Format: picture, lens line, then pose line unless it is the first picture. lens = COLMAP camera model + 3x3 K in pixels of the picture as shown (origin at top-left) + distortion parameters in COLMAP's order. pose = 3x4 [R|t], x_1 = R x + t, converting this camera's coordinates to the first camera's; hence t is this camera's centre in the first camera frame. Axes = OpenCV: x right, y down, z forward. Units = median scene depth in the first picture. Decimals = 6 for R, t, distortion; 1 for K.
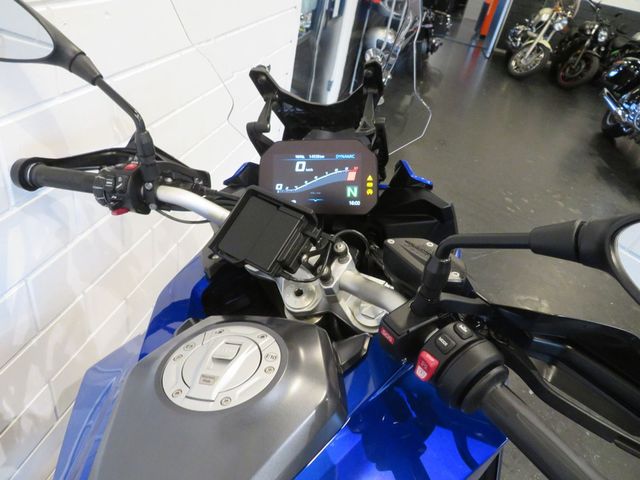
lens RADIAL K [[457.6, 0, 320.0], [0, 457.6, 240.0], [0, 0, 1]] dist [0.004382, -0.003133]
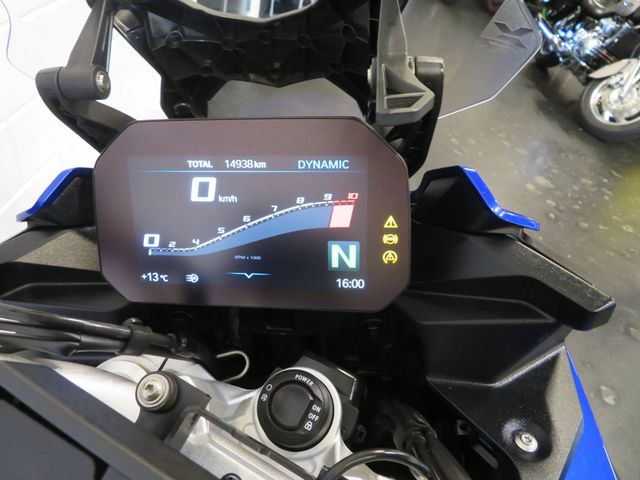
lens RADIAL K [[457.6, 0, 320.0], [0, 457.6, 240.0], [0, 0, 1]] dist [0.004382, -0.003133]
pose [[0.986590, -0.061179, 0.151319, -0.007224], [0.039155, 0.988735, 0.144467, -0.170087], [-0.158453, -0.136605, 0.977871, 0.607412]]
